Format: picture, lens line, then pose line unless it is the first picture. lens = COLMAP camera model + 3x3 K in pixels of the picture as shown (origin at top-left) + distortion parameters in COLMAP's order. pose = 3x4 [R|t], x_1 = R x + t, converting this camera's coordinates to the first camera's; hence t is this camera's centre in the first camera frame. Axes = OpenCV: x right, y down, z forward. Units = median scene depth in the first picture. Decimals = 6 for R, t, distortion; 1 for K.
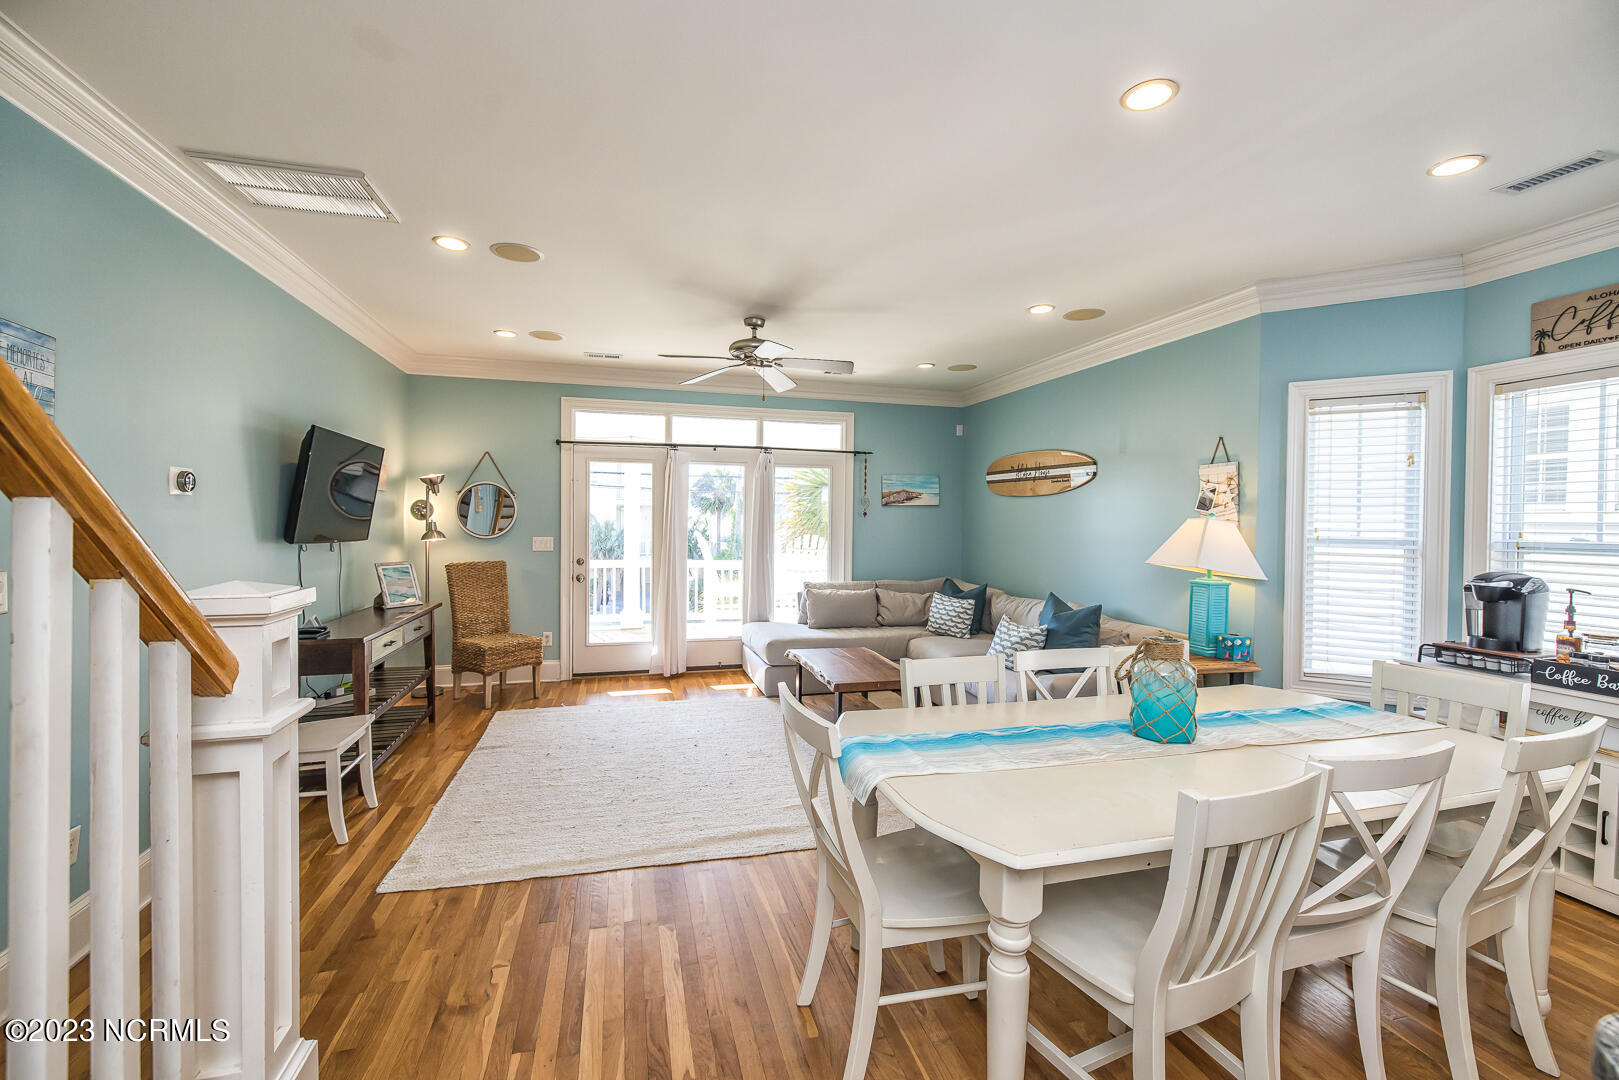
lens RADIAL K [[674.0, 0, 802.8], [0, 674.0, 530.4], [0, 0, 1]] dist [-0.001281, -0.000737]
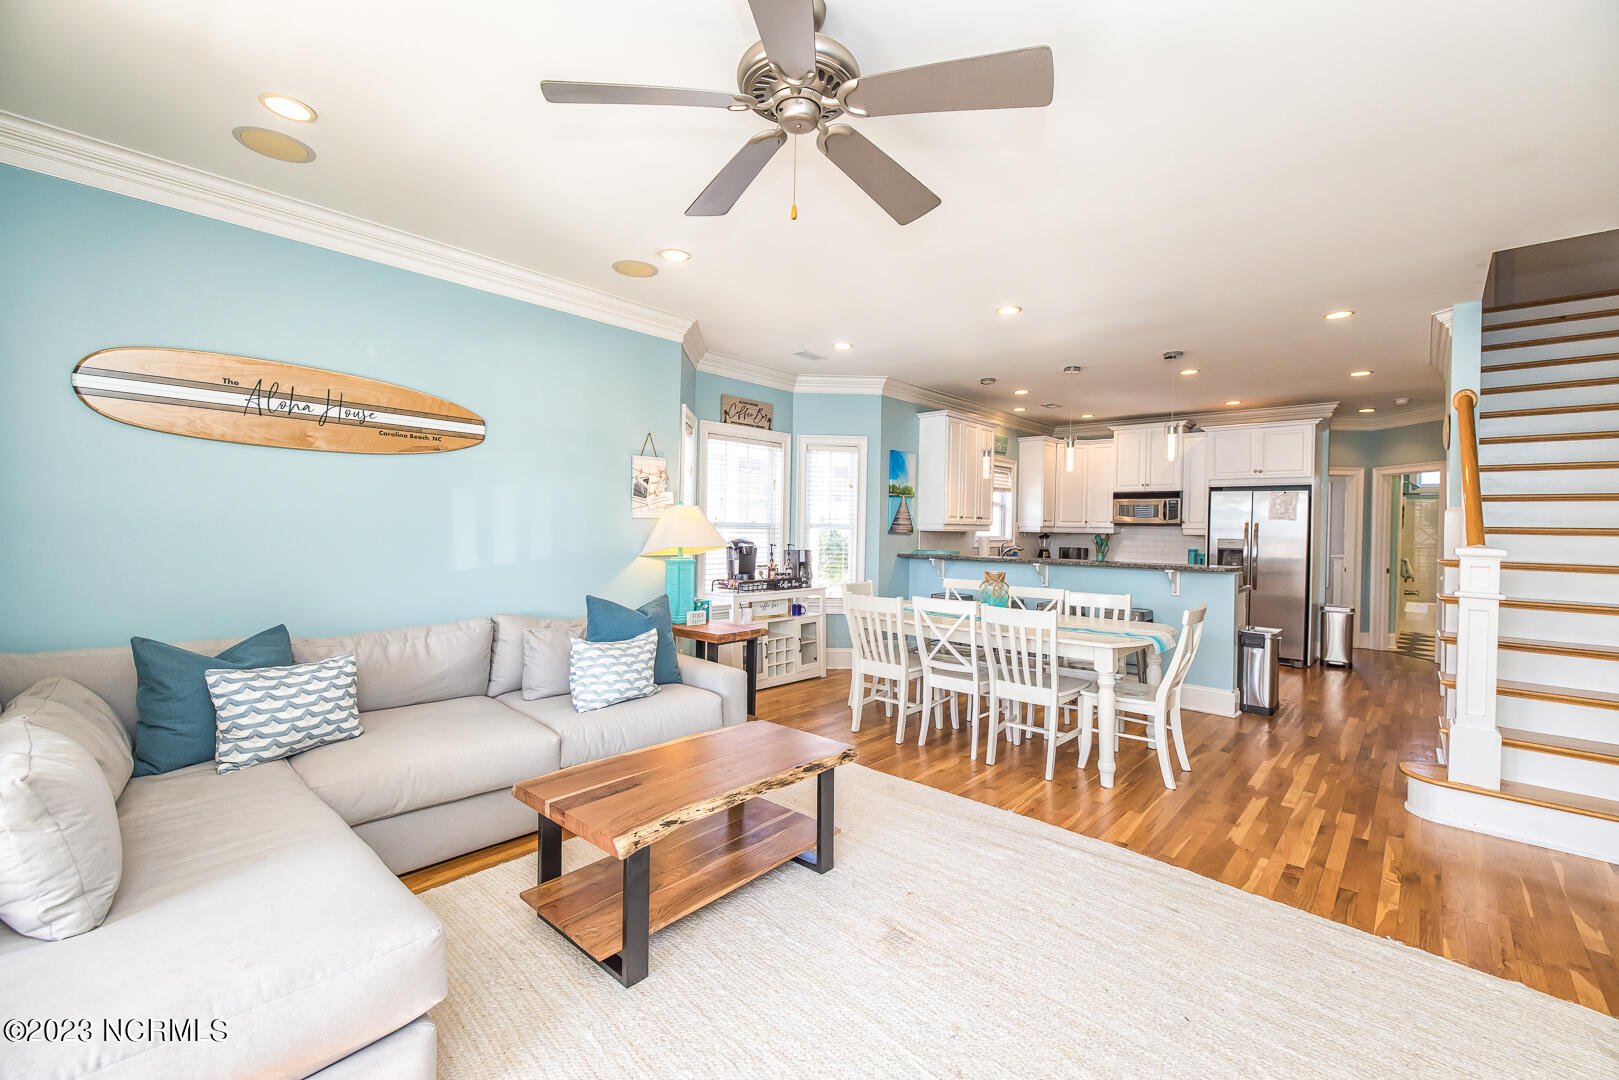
lens RADIAL K [[674.0, 0, 807.5], [0, 674.0, 533.9], [0, 0, 1]] dist [-0.001281, -0.000737]
pose [[-0.536526, -0.031151, 0.843309, -0.428326], [-0.012690, 0.999503, 0.028847, -0.004923], [-0.843789, 0.004776, -0.536654, 1.226271]]
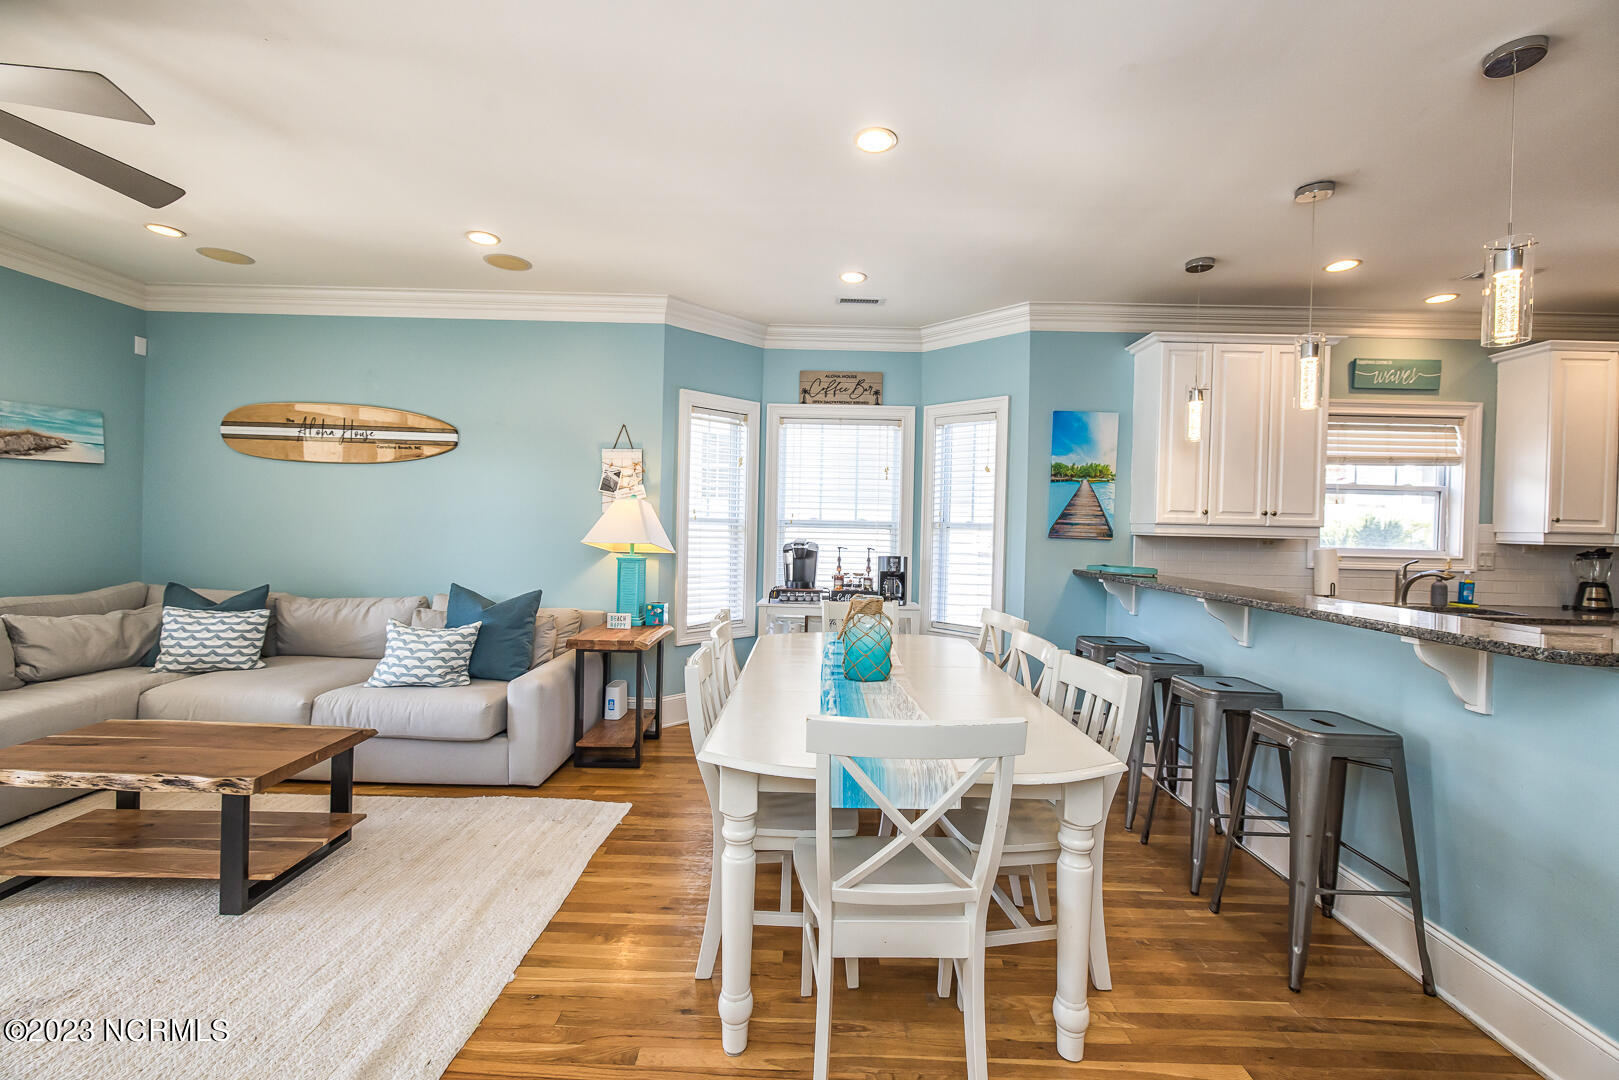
lens RADIAL K [[674.0, 0, 810.1], [0, 674.0, 530.3], [0, 0, 1]] dist [-0.001281, -0.000737]
pose [[0.272711, -0.014767, 0.961983, -0.309108], [-0.007748, 0.999816, 0.017544, 0.009366], [-0.962065, -0.012238, 0.272546, 0.363546]]
